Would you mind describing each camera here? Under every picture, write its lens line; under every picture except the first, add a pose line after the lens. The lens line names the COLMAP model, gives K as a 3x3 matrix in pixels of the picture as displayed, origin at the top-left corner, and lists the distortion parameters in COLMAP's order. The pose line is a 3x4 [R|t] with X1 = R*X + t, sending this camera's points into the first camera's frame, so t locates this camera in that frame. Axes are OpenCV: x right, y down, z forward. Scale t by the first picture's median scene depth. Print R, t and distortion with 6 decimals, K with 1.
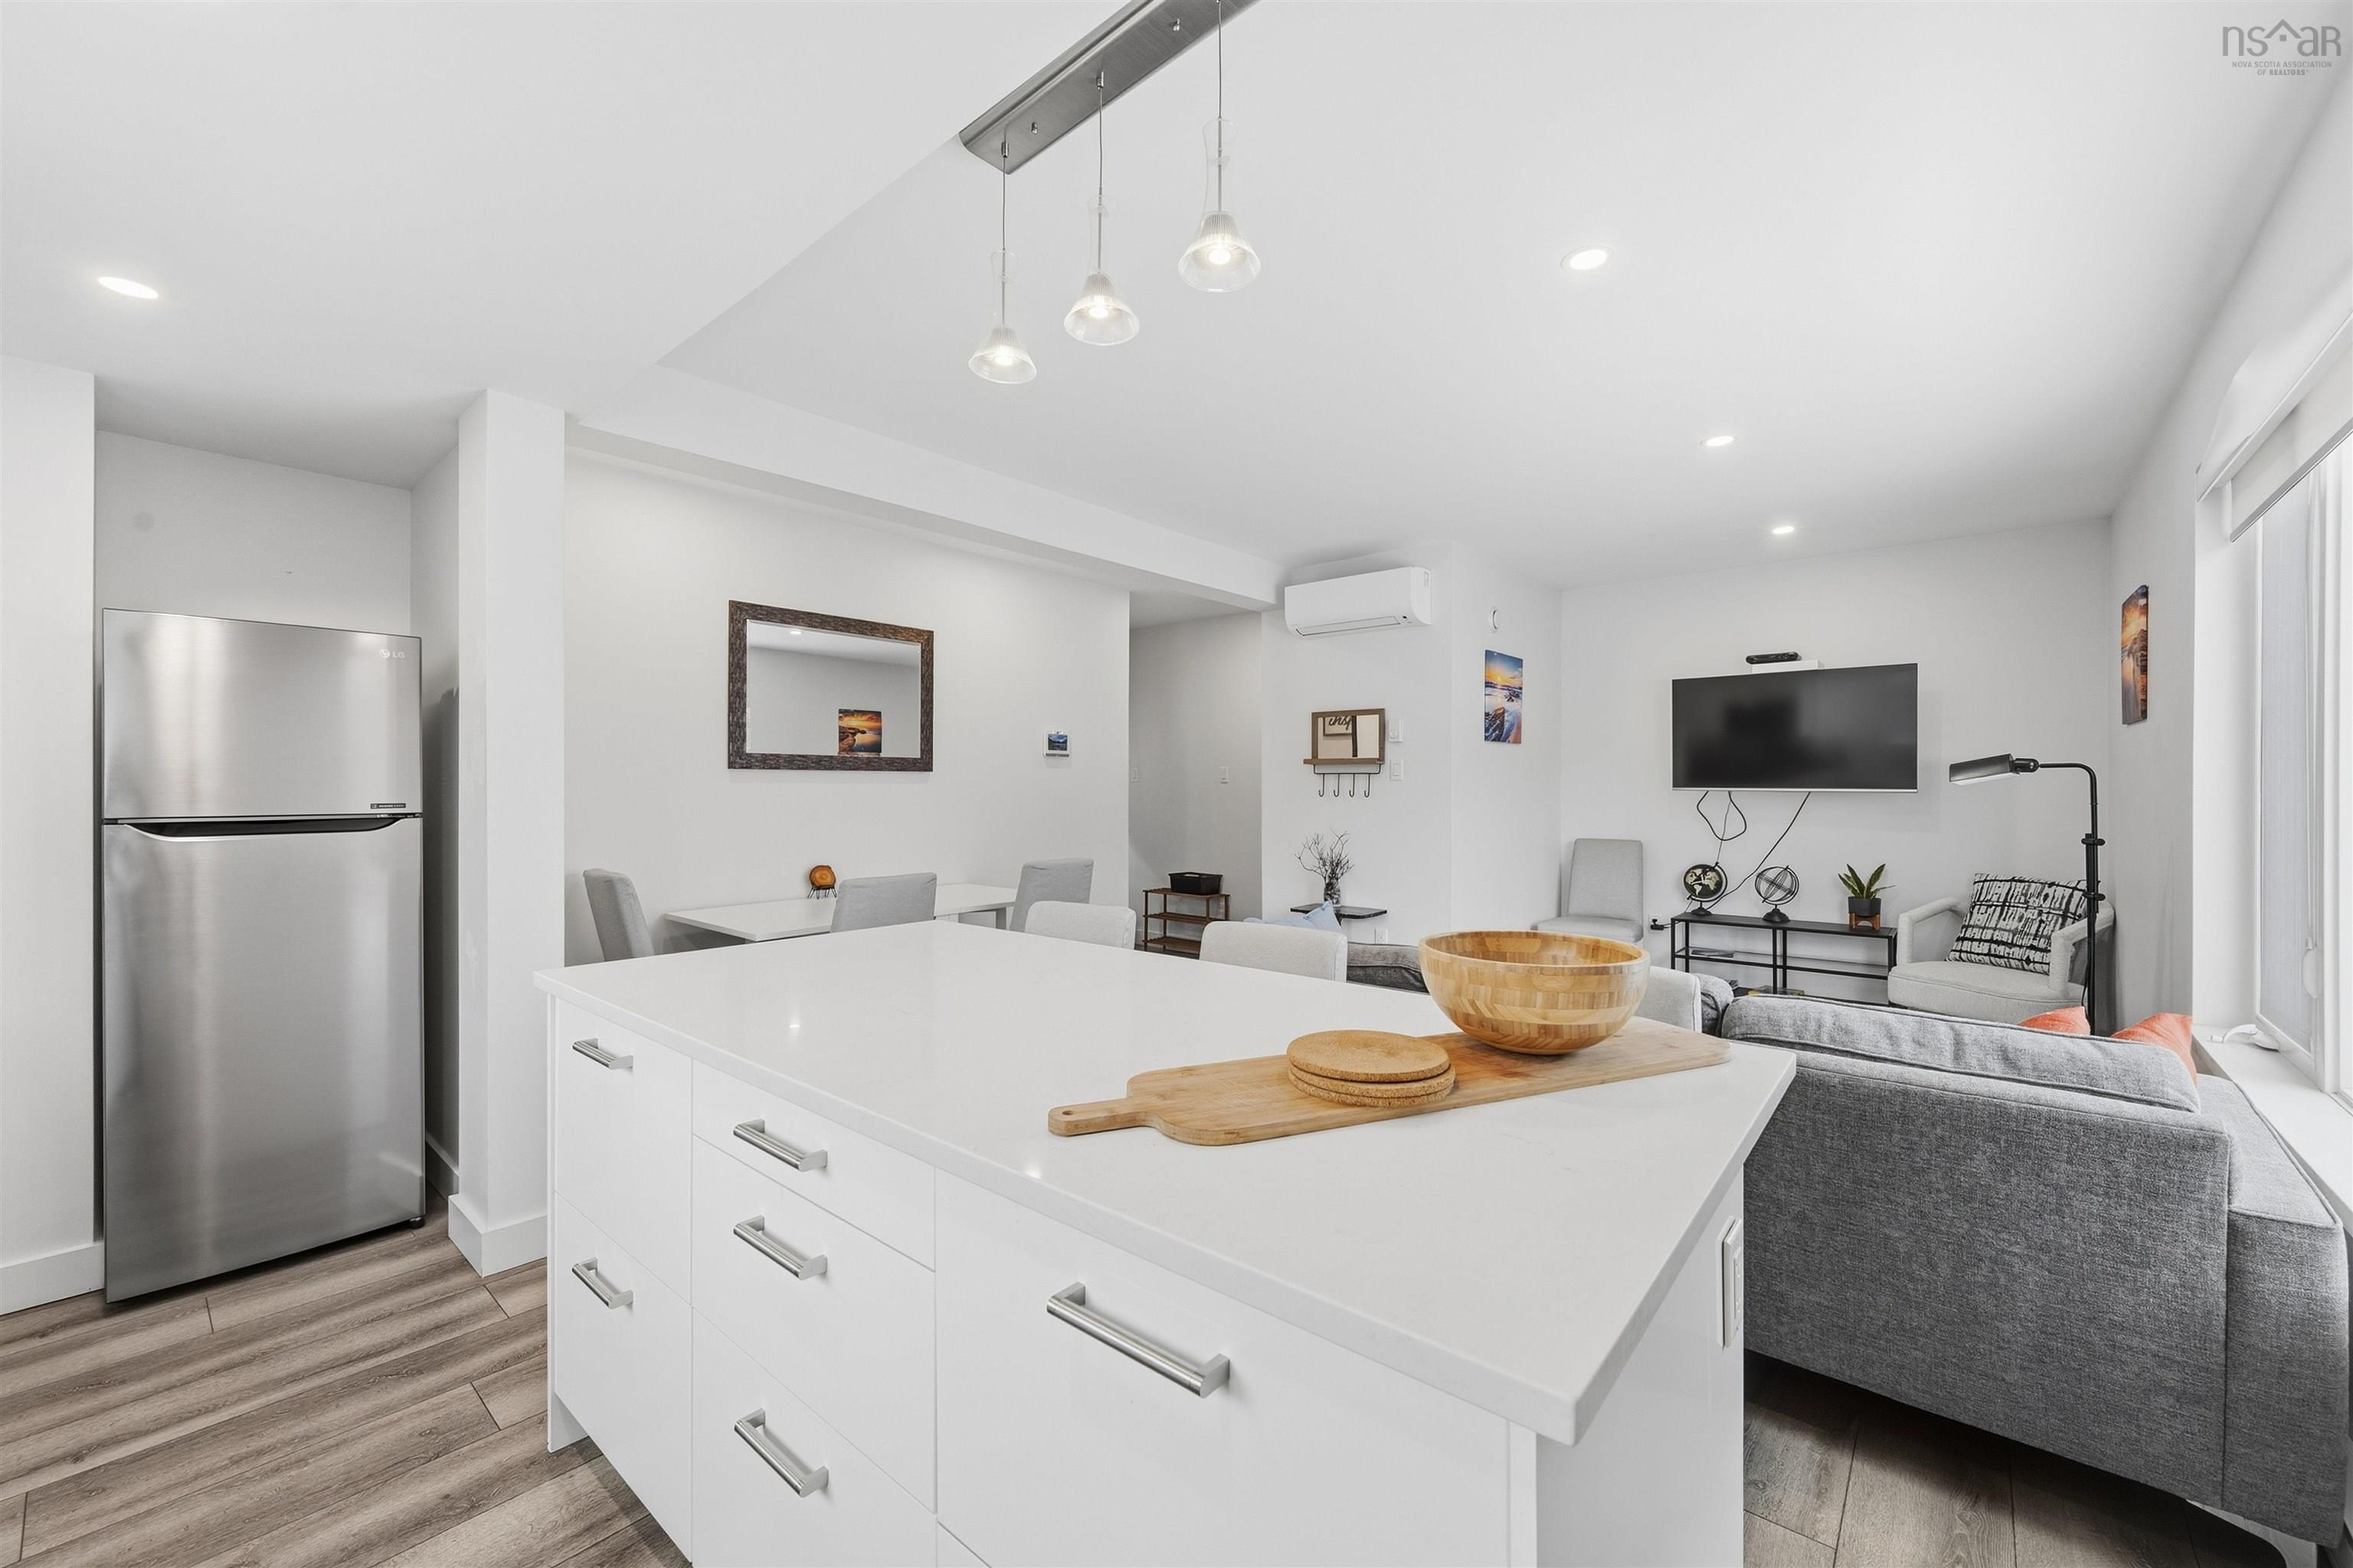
lens RADIAL K [[925.8, 0, 1182.9], [0, 925.8, 787.3], [0, 0, 1]] dist [0.000282, 0.000079]
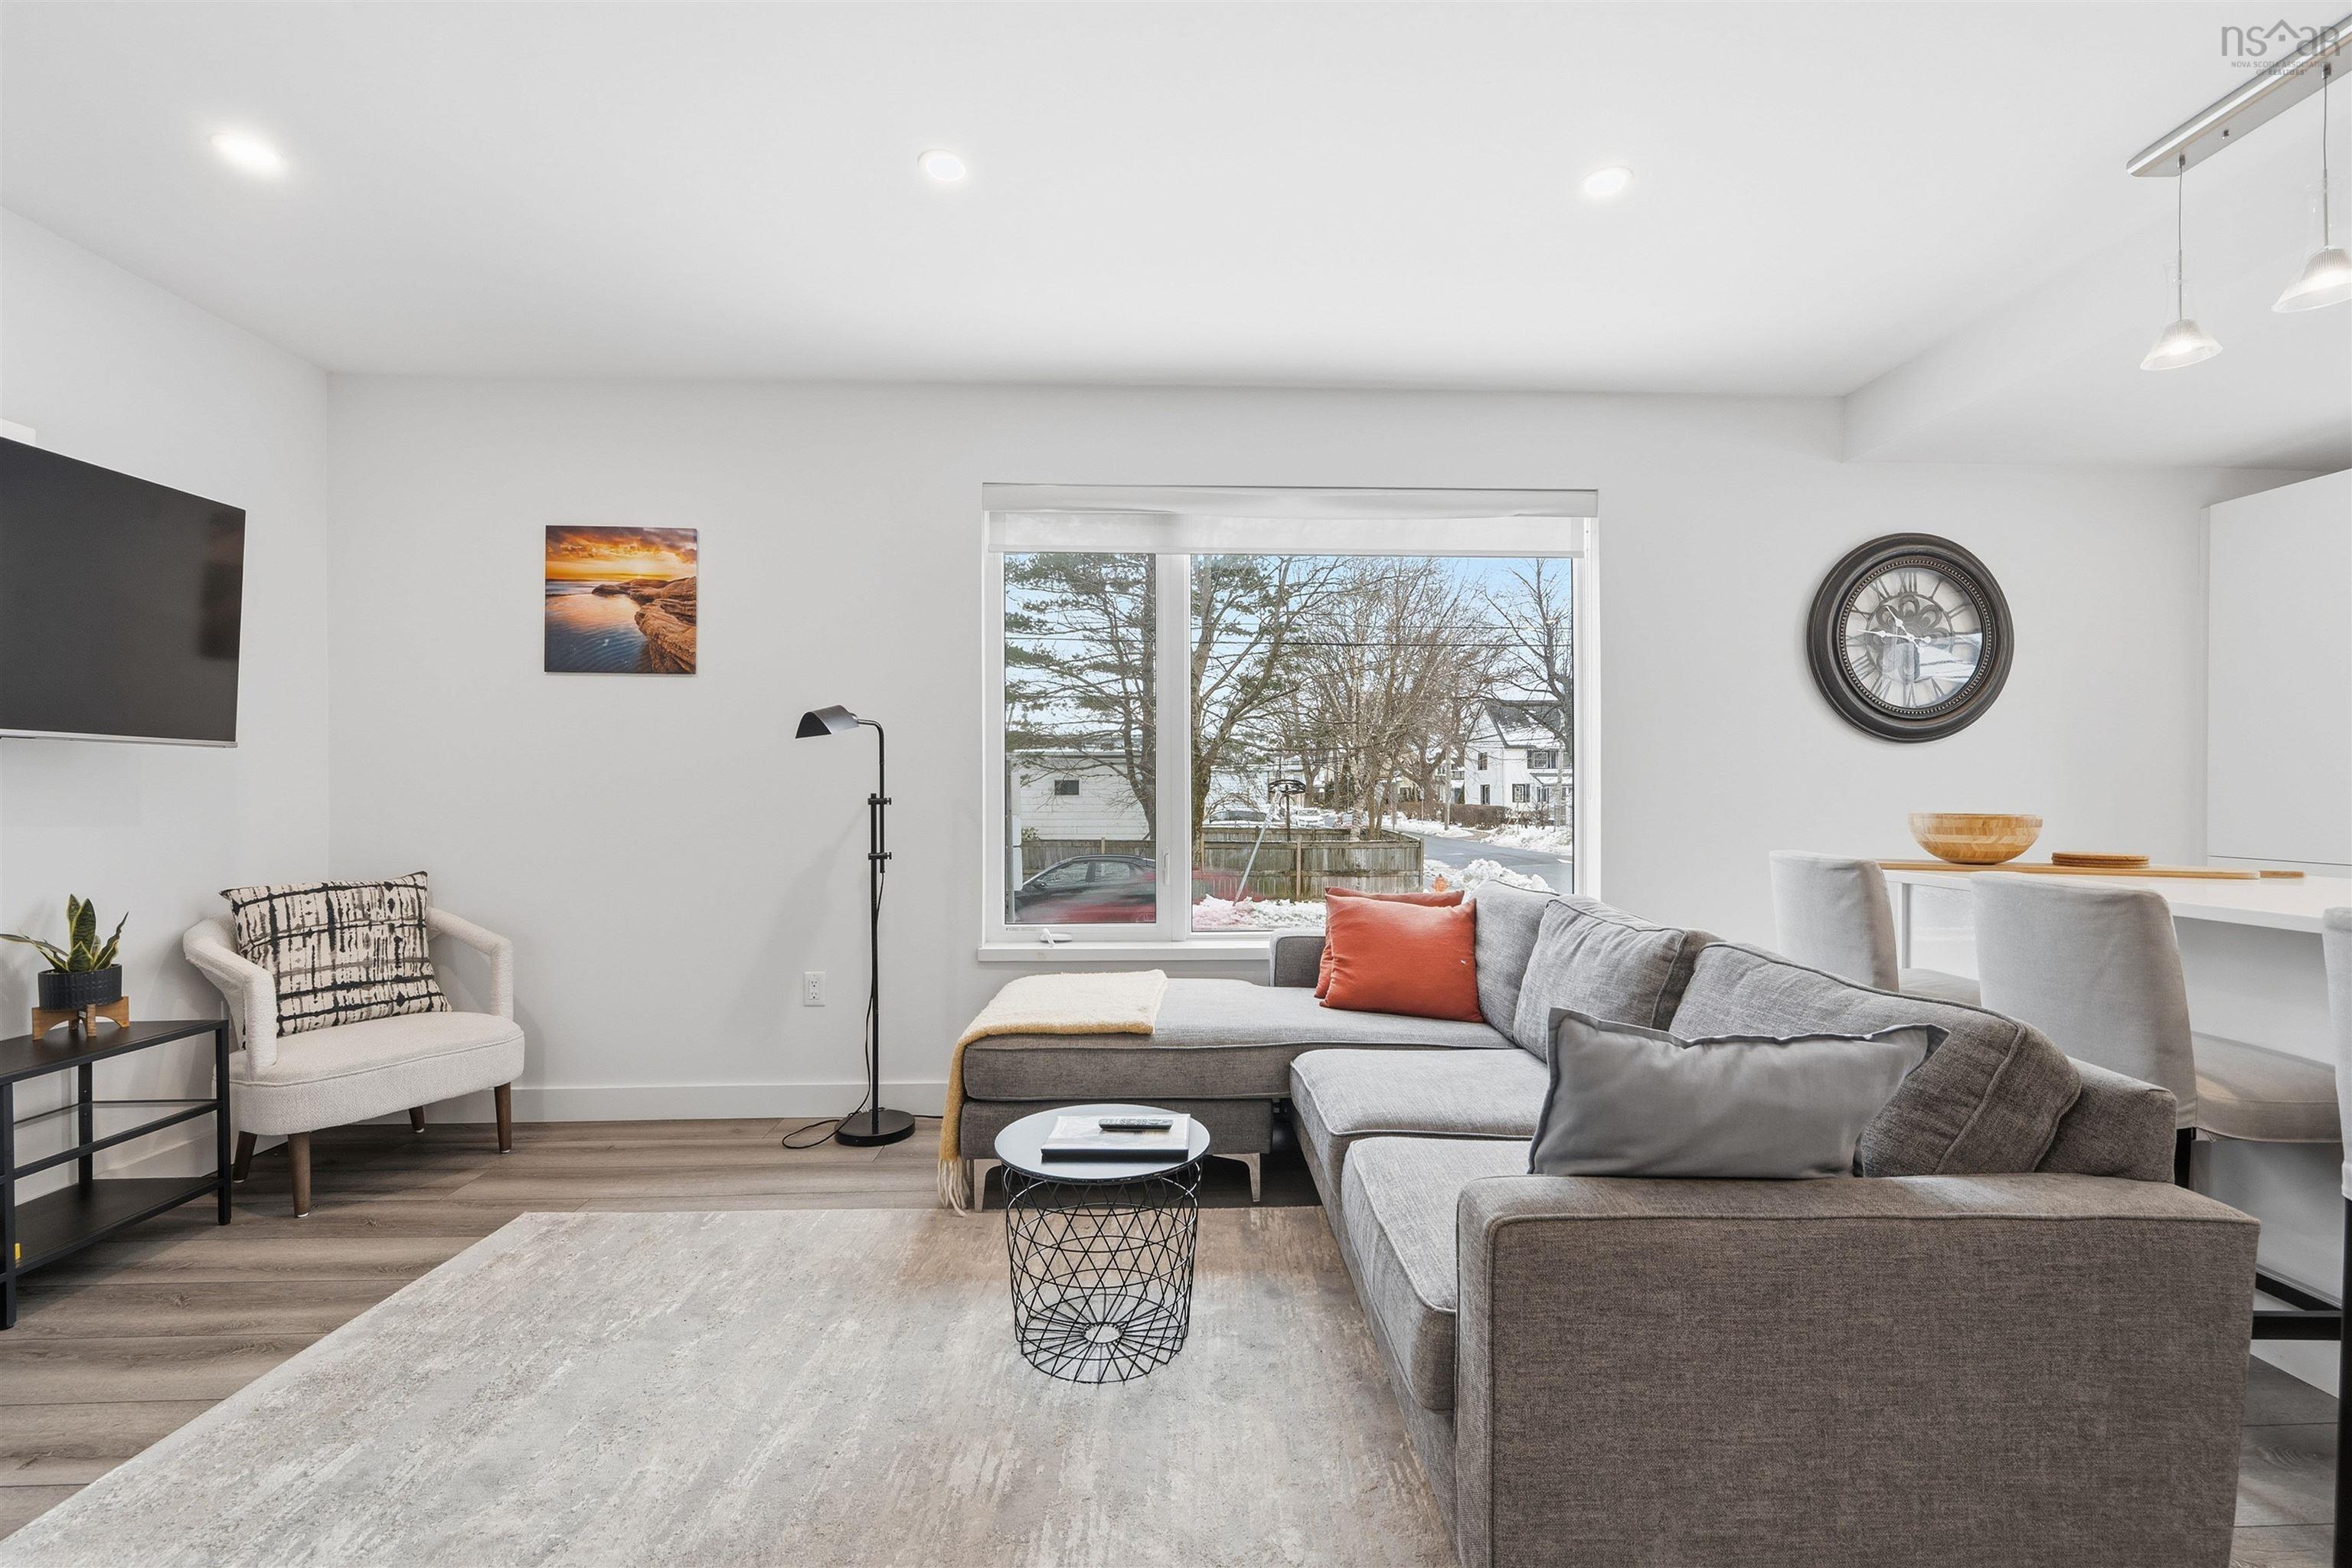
lens RADIAL K [[989.4, 0, 1182.4], [0, 989.4, 791.6], [0, 0, 1]] dist [-0.001786, 0.000178]
pose [[-0.679712, -0.000943, 0.733479, -0.009667], [0.000769, 0.999998, 0.001999, 0.032012], [-0.733479, 0.001923, -0.679710, 1.022371]]
